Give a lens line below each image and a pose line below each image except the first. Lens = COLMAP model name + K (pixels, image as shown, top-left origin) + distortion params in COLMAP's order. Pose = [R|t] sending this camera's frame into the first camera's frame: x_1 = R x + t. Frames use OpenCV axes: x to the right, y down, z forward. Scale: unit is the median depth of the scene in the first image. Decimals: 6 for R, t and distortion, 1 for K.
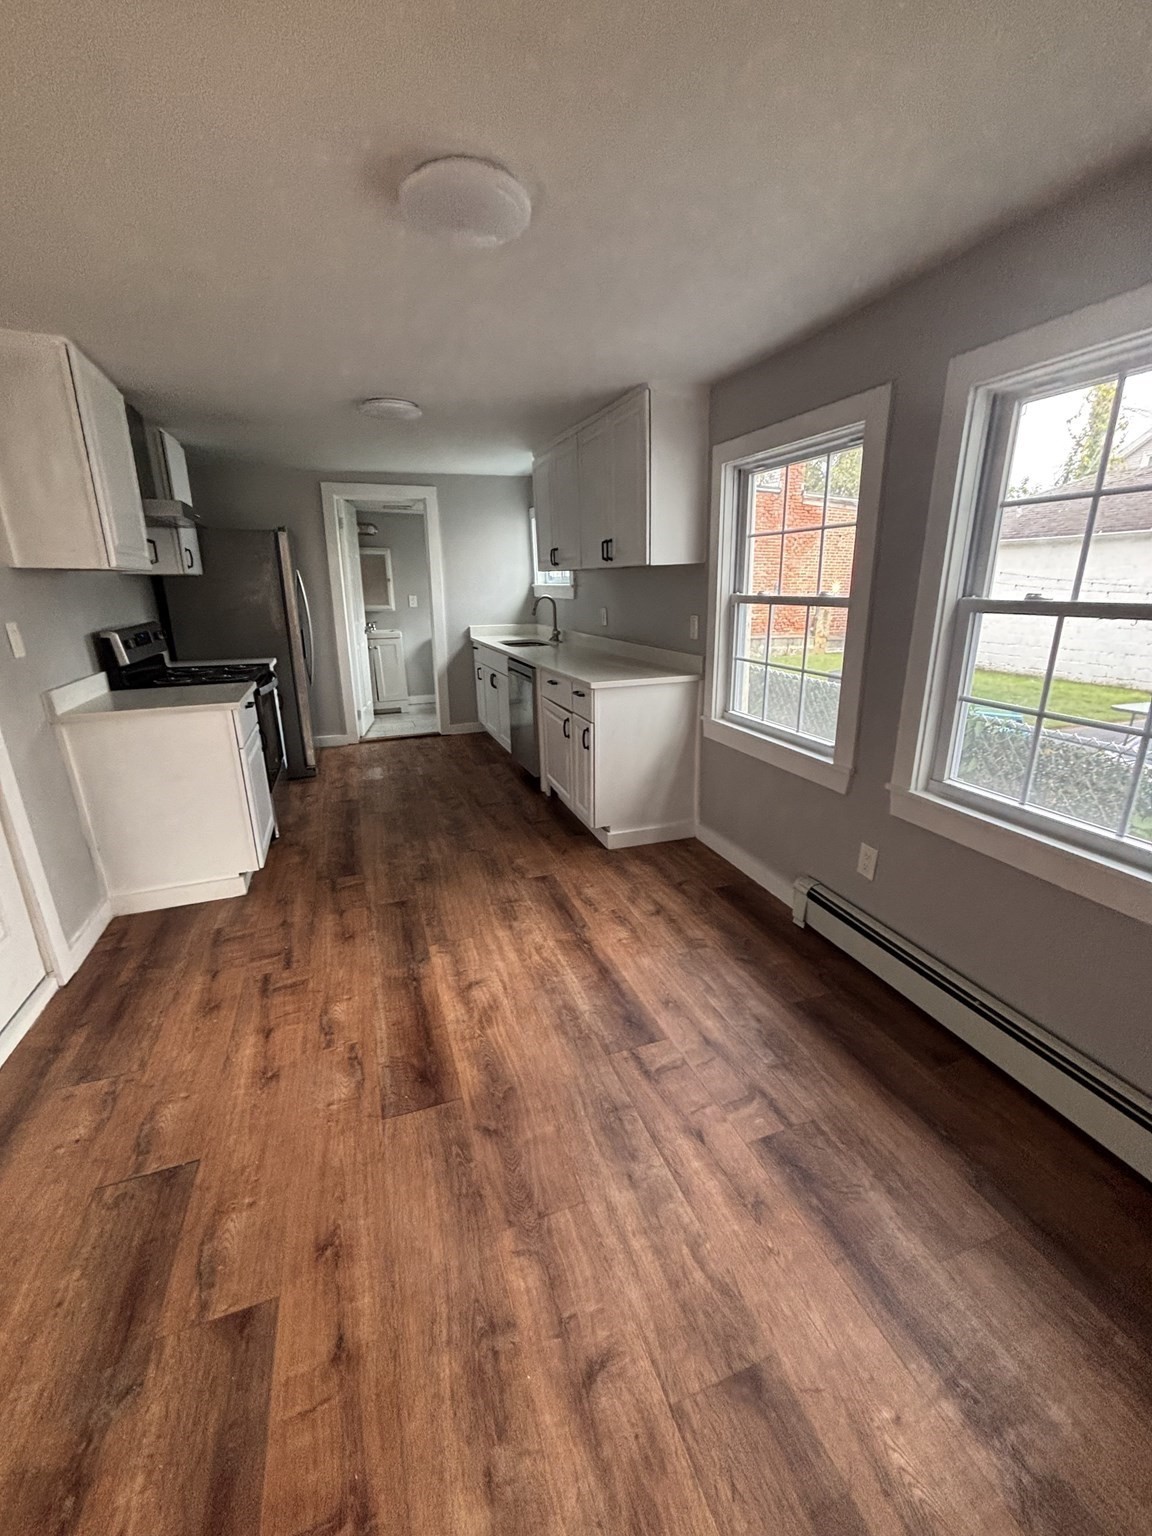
lens RADIAL K [[613.2, 0, 576.0], [0, 613.2, 768.0], [0, 0, 1]] dist [-0.001725, -0.000794]
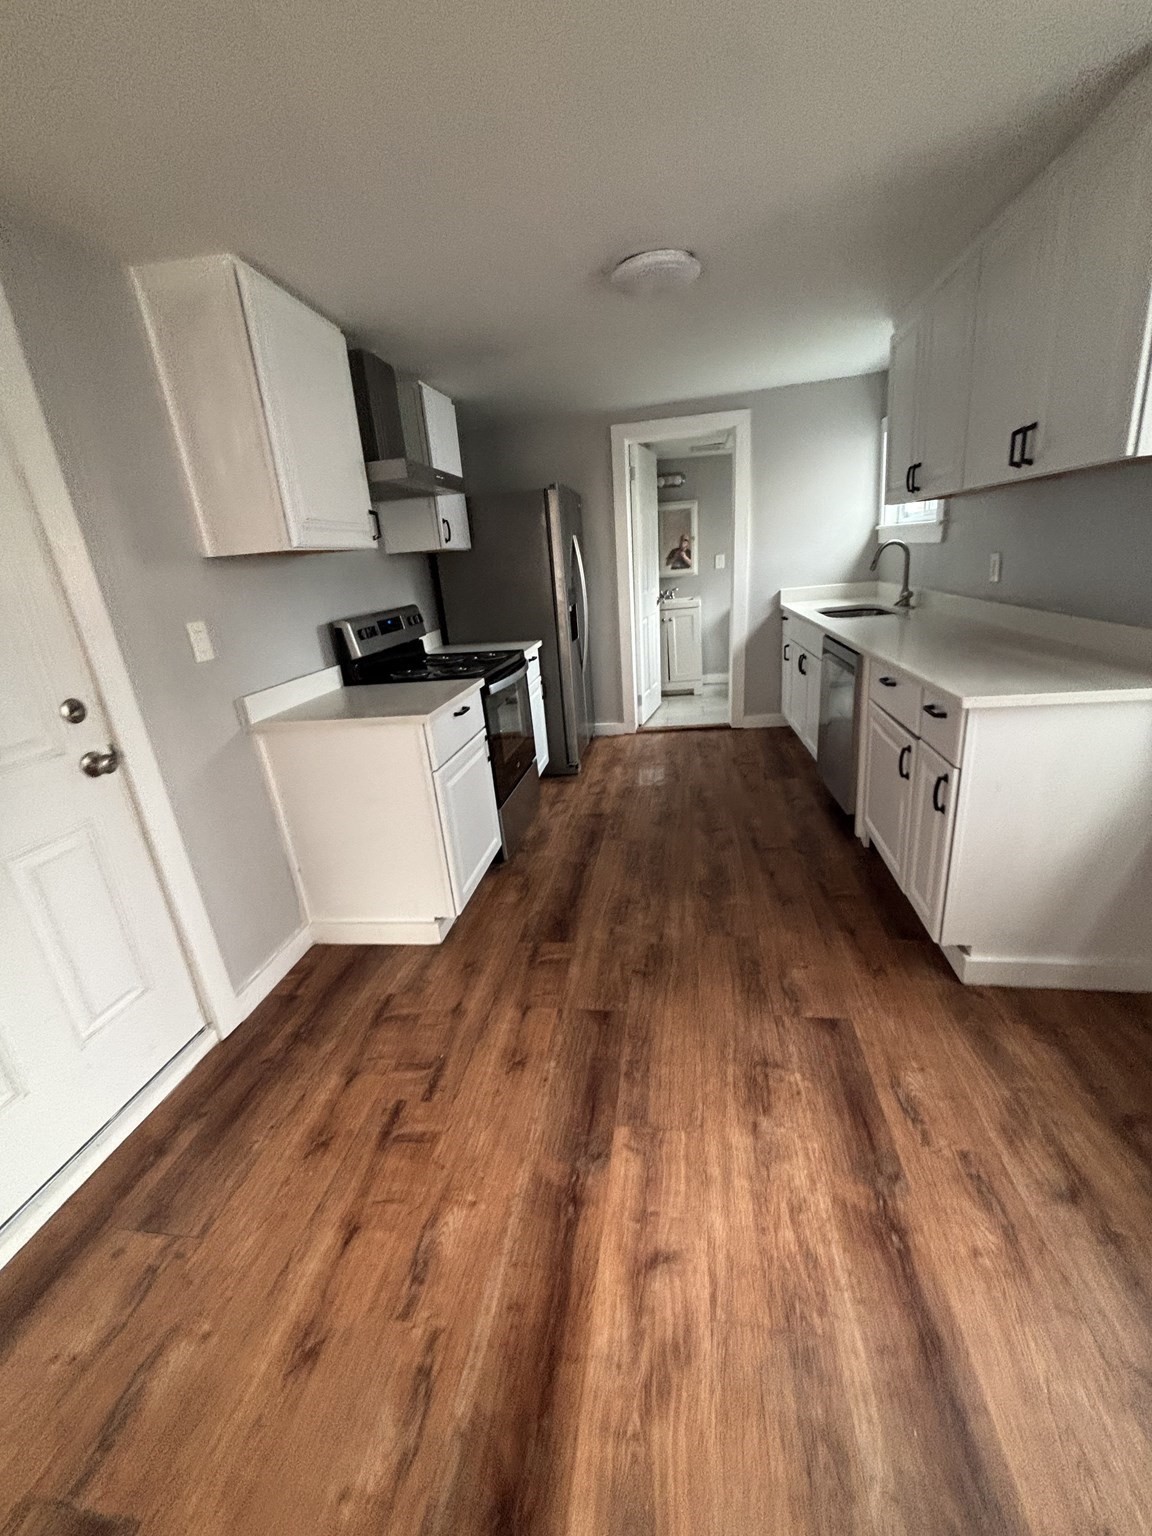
lens RADIAL K [[613.2, 0, 576.0], [0, 613.2, 768.0], [0, 0, 1]] dist [-0.001725, -0.000794]
pose [[0.869929, 0.095254, -0.483891, -0.004879], [-0.064657, 0.994730, 0.079573, -0.096856], [0.488921, -0.037936, 0.871503, 0.353357]]
